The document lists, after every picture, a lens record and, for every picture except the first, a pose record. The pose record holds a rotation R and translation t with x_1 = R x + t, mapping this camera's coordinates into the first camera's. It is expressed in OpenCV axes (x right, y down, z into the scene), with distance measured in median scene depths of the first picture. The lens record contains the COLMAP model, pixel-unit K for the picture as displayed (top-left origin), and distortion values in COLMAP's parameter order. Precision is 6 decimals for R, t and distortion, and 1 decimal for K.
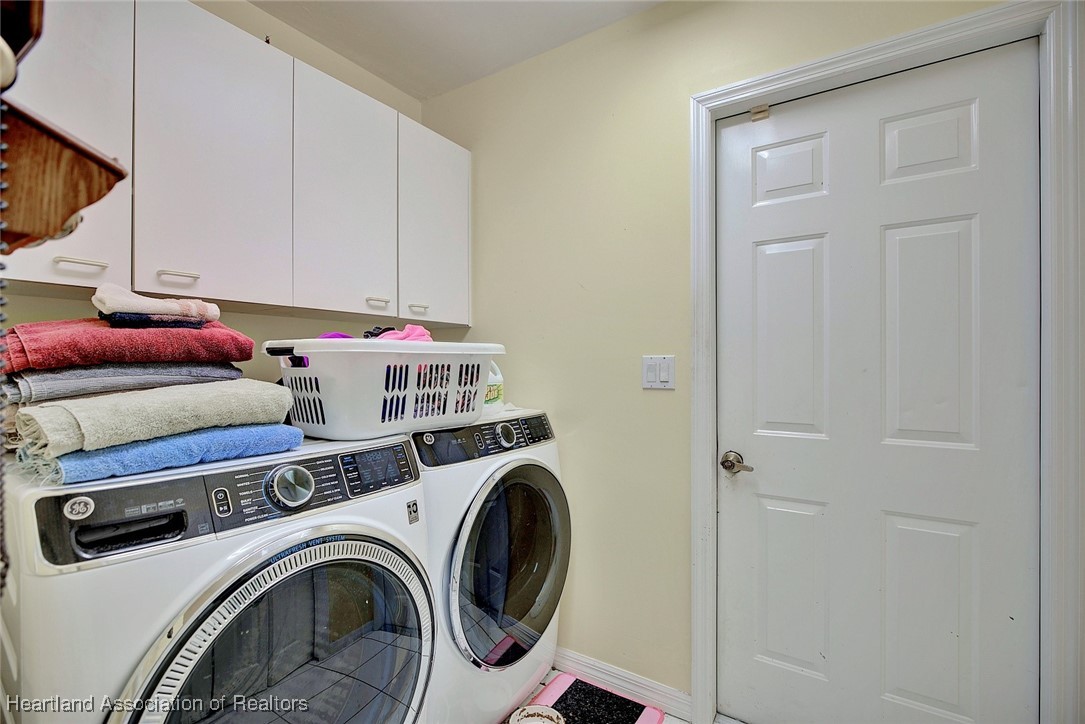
lens RADIAL K [[494.6, 0, 544.2], [0, 494.6, 362.2], [0, 0, 1]] dist [-0.000694, -0.002219]
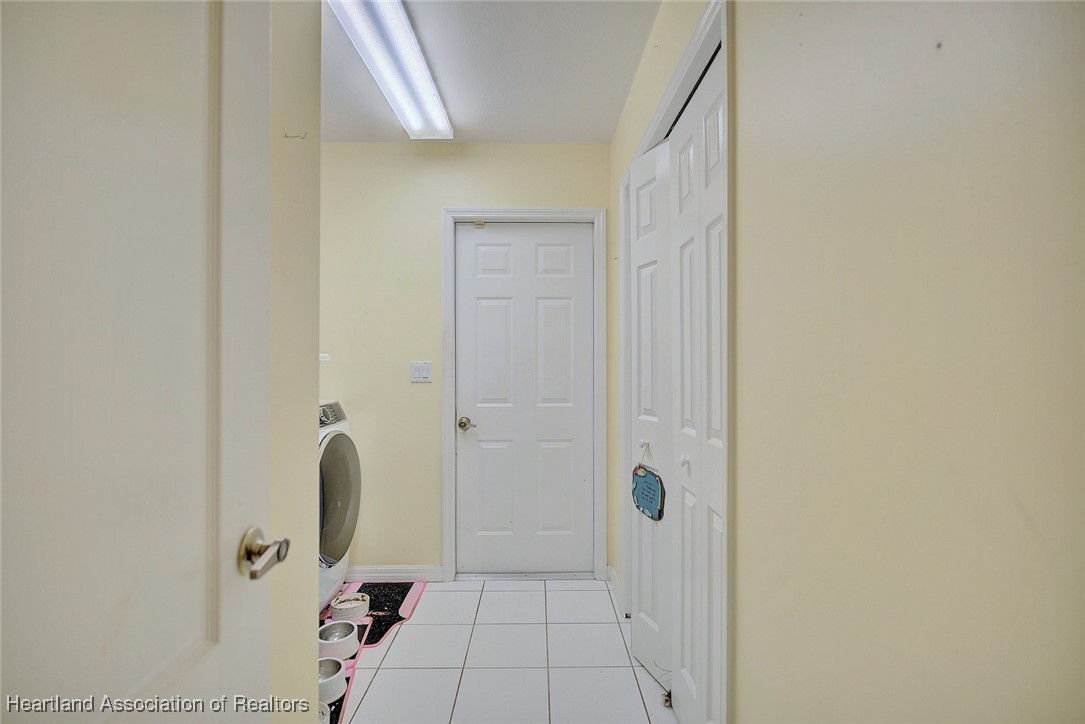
lens RADIAL K [[494.6, 0, 542.9], [0, 494.6, 363.6], [0, 0, 1]] dist [-0.000694, -0.002219]
pose [[0.817712, 0.003198, 0.575618, -0.394698], [0.001923, 0.999964, -0.008287, 0.008722], [-0.575624, 0.007883, 0.817677, -0.574775]]
